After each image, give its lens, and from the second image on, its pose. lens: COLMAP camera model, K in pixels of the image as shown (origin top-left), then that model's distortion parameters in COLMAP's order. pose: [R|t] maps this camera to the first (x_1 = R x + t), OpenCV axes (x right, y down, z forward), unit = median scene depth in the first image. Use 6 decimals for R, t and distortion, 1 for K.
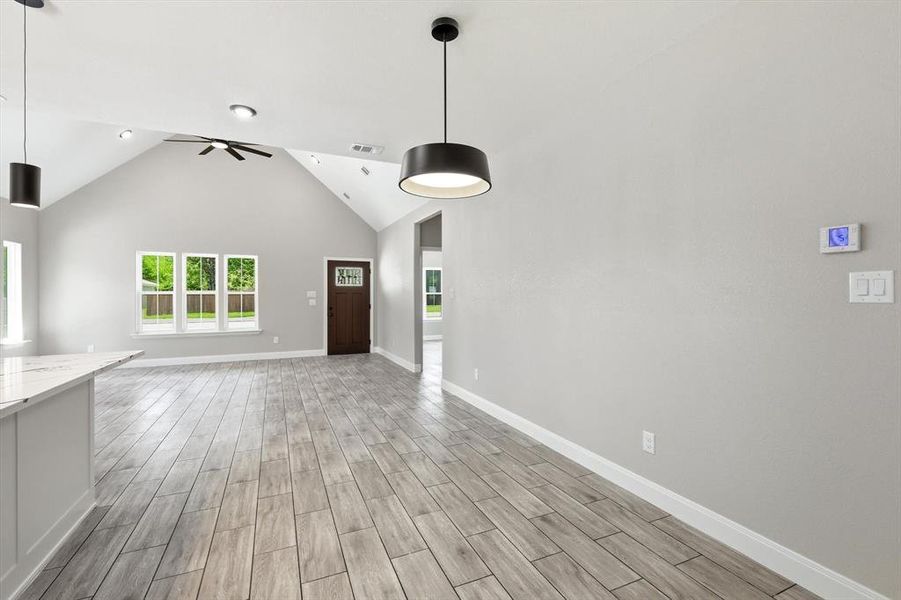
lens RADIAL K [[394.3, 0, 450.4], [0, 394.3, 295.5], [0, 0, 1]] dist [0.000584, 0.000536]
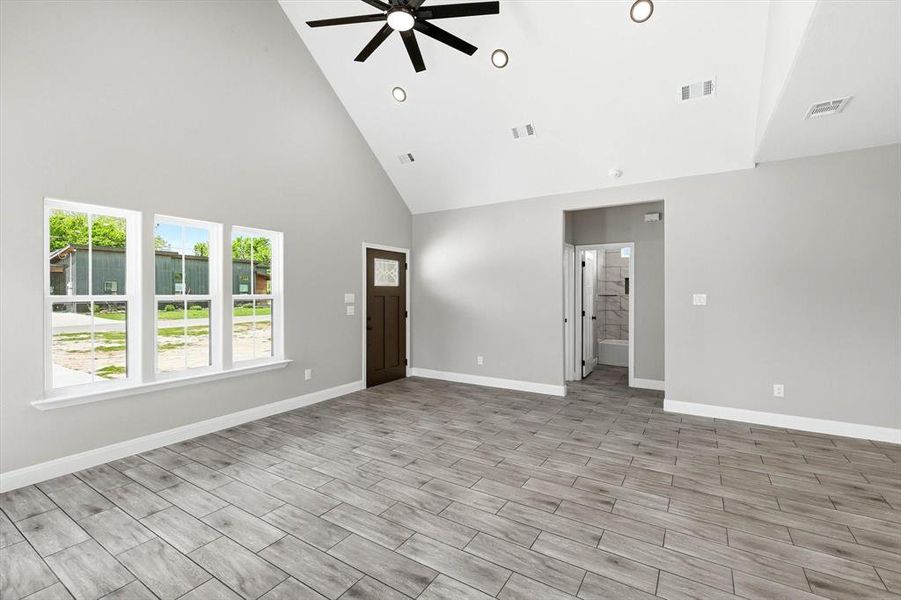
lens RADIAL K [[394.3, 0, 450.5], [0, 394.3, 296.1], [0, 0, 1]] dist [0.000584, 0.000536]
pose [[0.836140, -0.002704, 0.548509, -0.574917], [-0.000012, 0.999988, 0.004947, -0.009965], [-0.548516, -0.004143, 0.836130, 0.363508]]
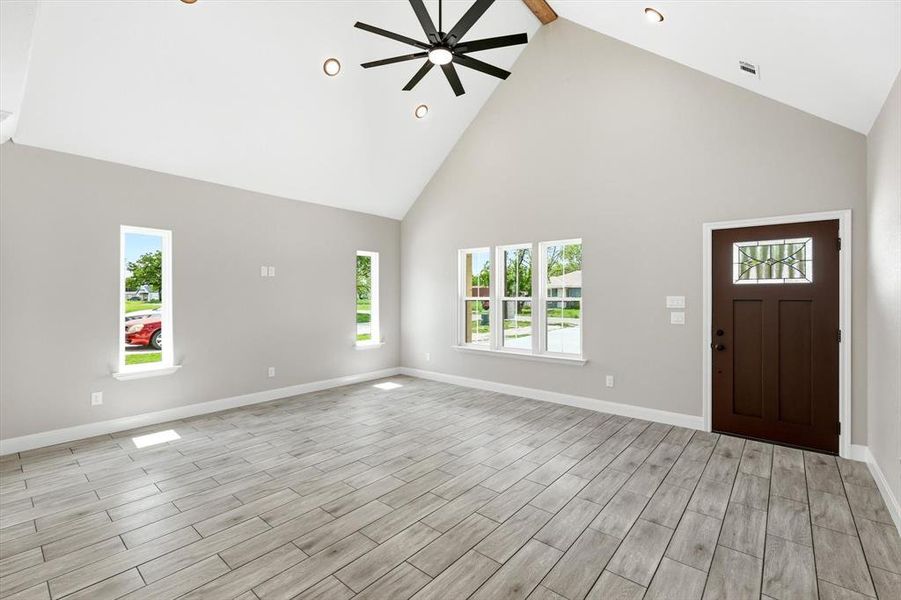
lens RADIAL K [[394.3, 0, 451.9], [0, 394.3, 295.2], [0, 0, 1]] dist [0.000584, 0.000536]
pose [[0.432921, 0.000651, -0.901432, -0.022241], [-0.002313, 0.999997, -0.000388, -0.011045], [0.901429, 0.002254, 0.432921, 0.528496]]
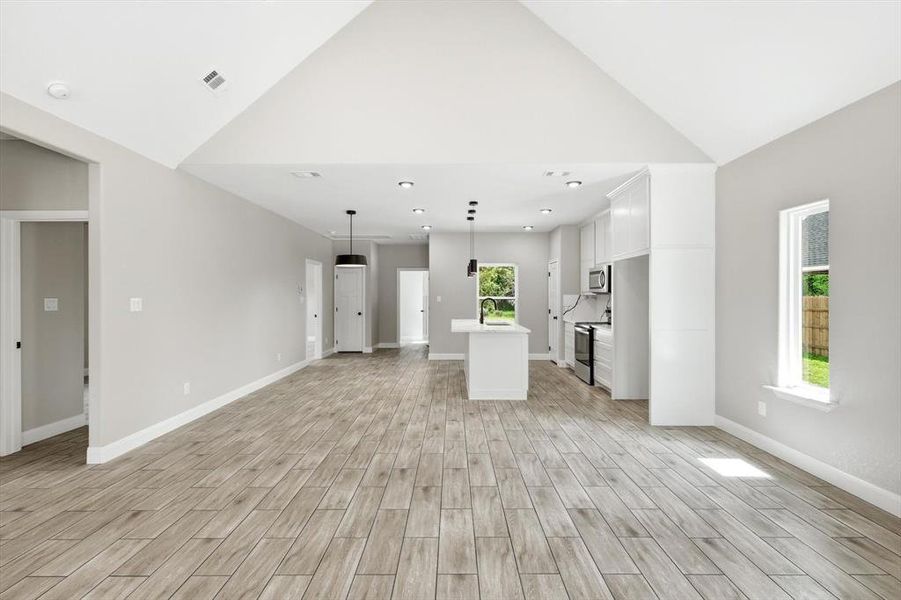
lens RADIAL K [[394.3, 0, 452.3], [0, 394.3, 298.0], [0, 0, 1]] dist [0.000584, 0.000536]
pose [[-0.911793, 0.002402, 0.410644, -0.497738], [0.004745, 0.999978, 0.004686, -0.010775], [-0.410623, 0.006221, -0.911784, 0.879263]]
